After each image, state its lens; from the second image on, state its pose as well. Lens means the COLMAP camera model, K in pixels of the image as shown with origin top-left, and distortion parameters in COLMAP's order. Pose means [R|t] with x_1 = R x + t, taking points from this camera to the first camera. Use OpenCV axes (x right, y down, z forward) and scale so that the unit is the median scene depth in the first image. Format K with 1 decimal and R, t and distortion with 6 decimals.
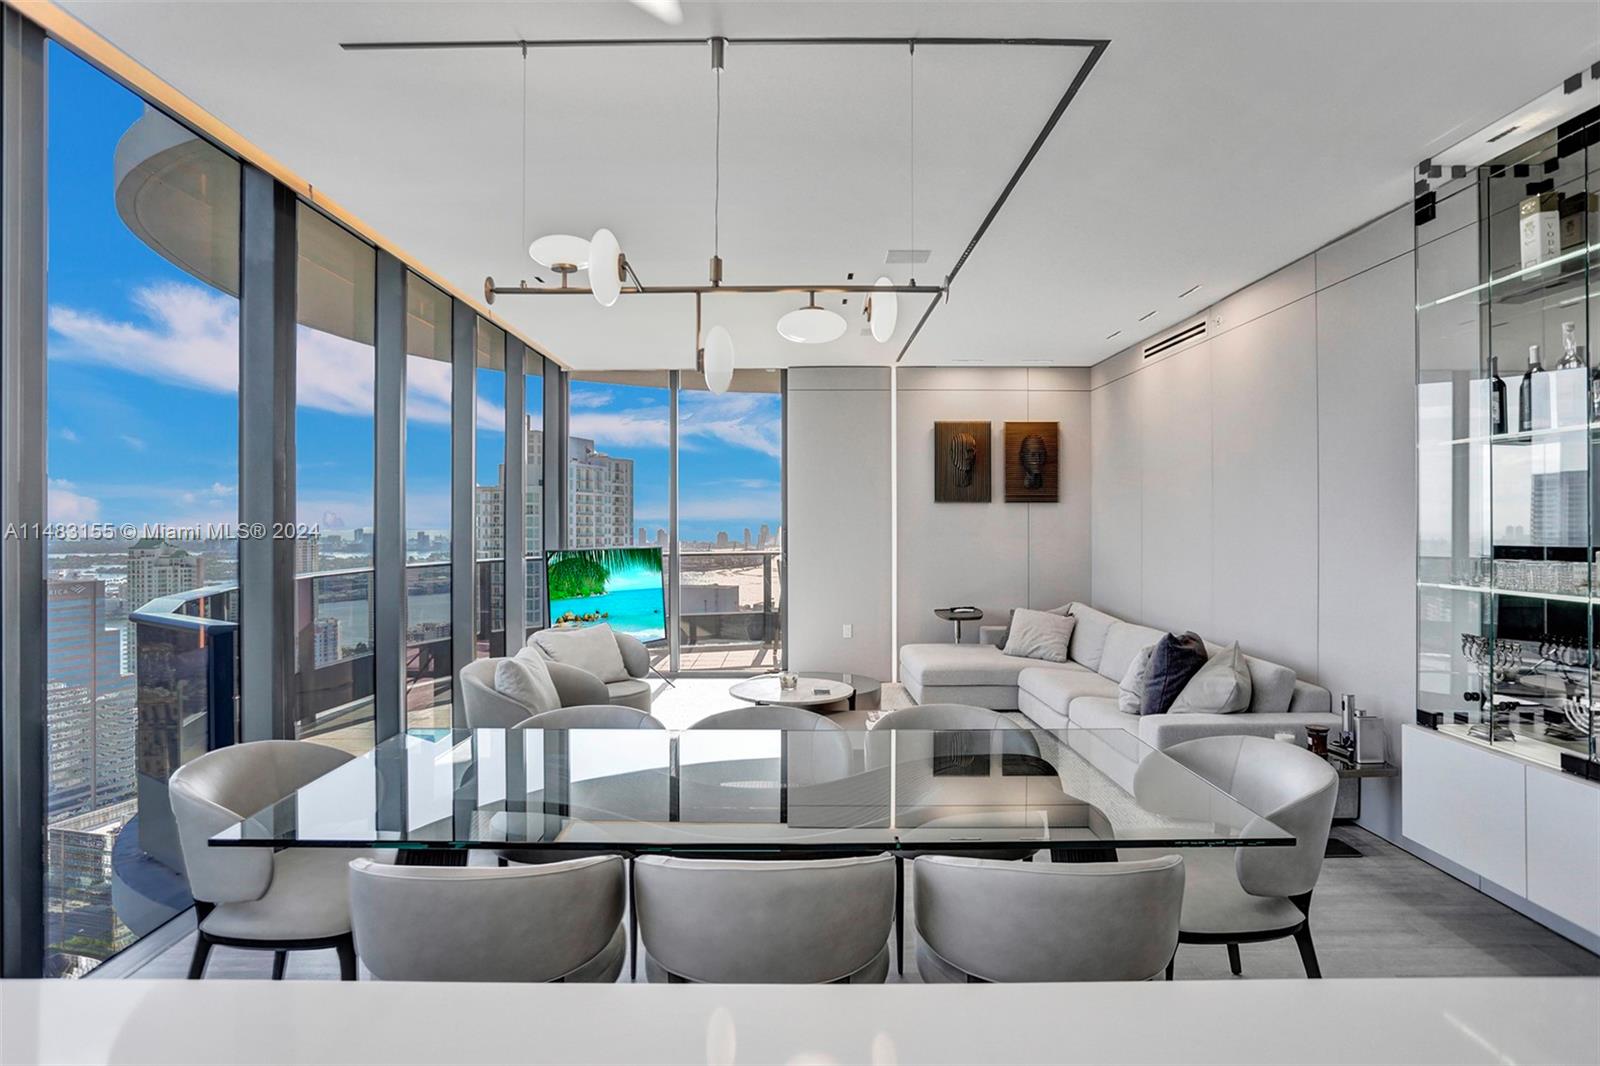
lens RADIAL K [[891.0, 0, 795.8], [0, 891.0, 527.2], [0, 0, 1]] dist [-0.000069, 0.000718]
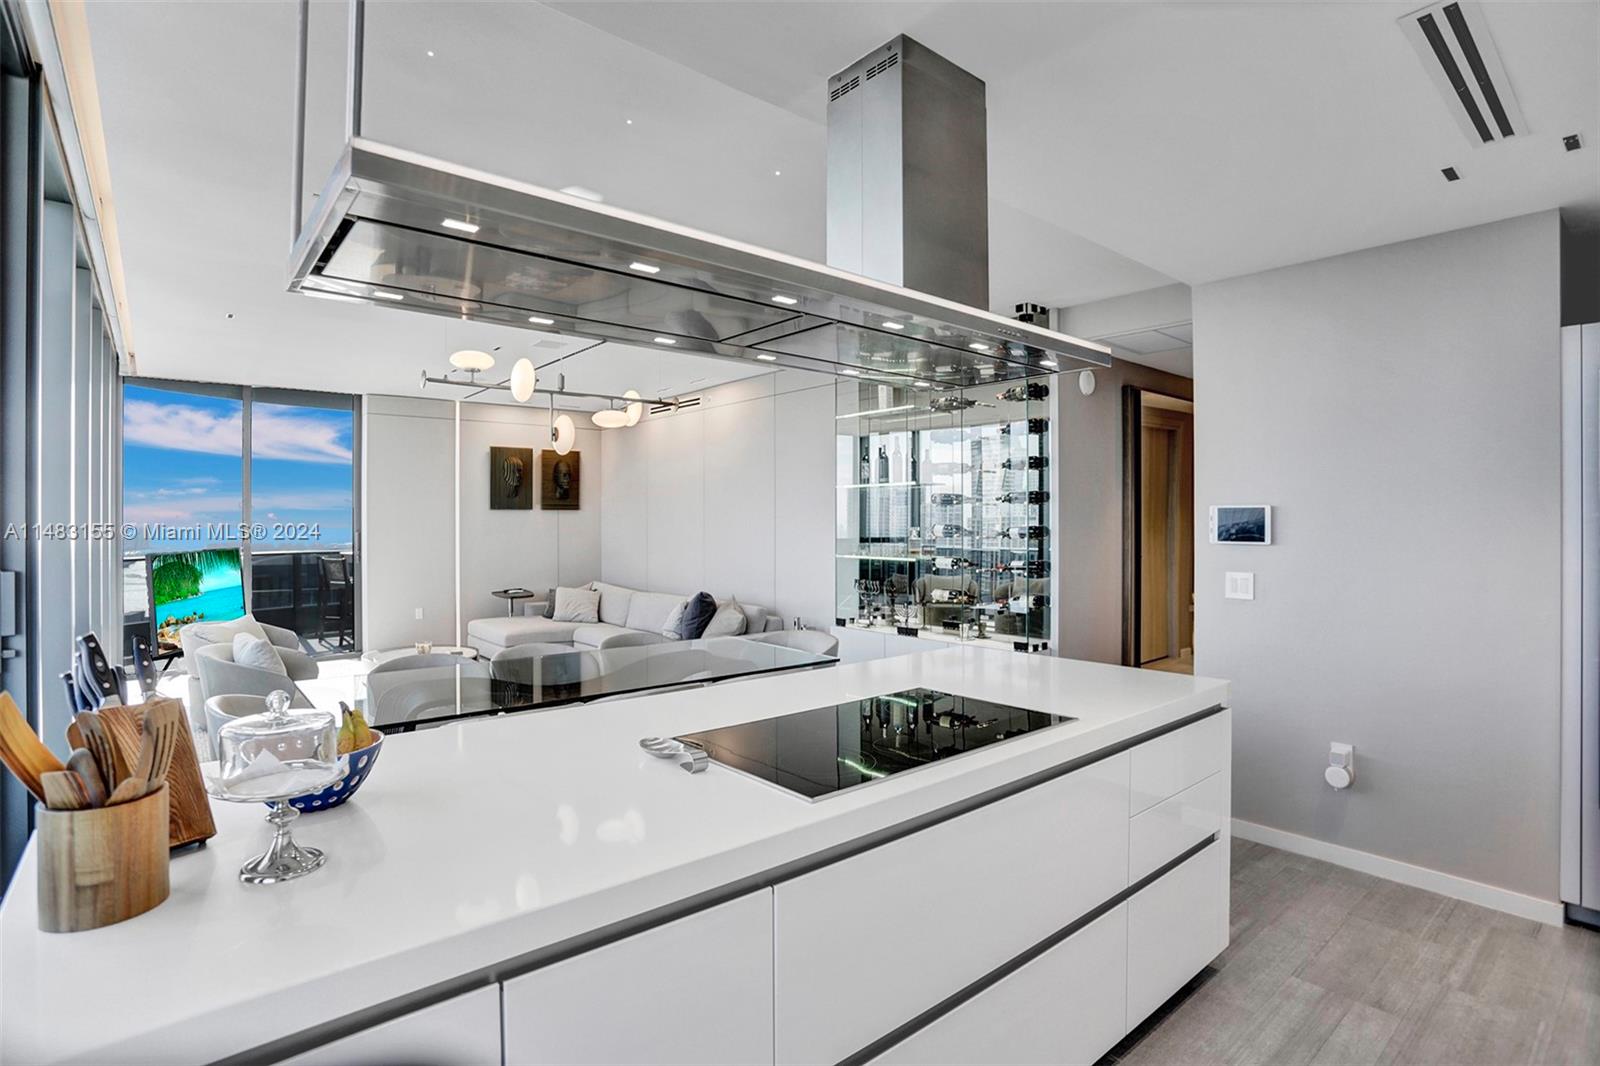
lens RADIAL K [[808.8, 0, 790.7], [0, 808.8, 513.7], [0, 0, 1]] dist [-0.076234, 0.037276]
pose [[0.751912, 0.002828, 0.659257, -0.299994], [0.004247, 0.999949, -0.009132, -0.009548], [-0.659250, 0.009666, 0.751862, -0.163069]]
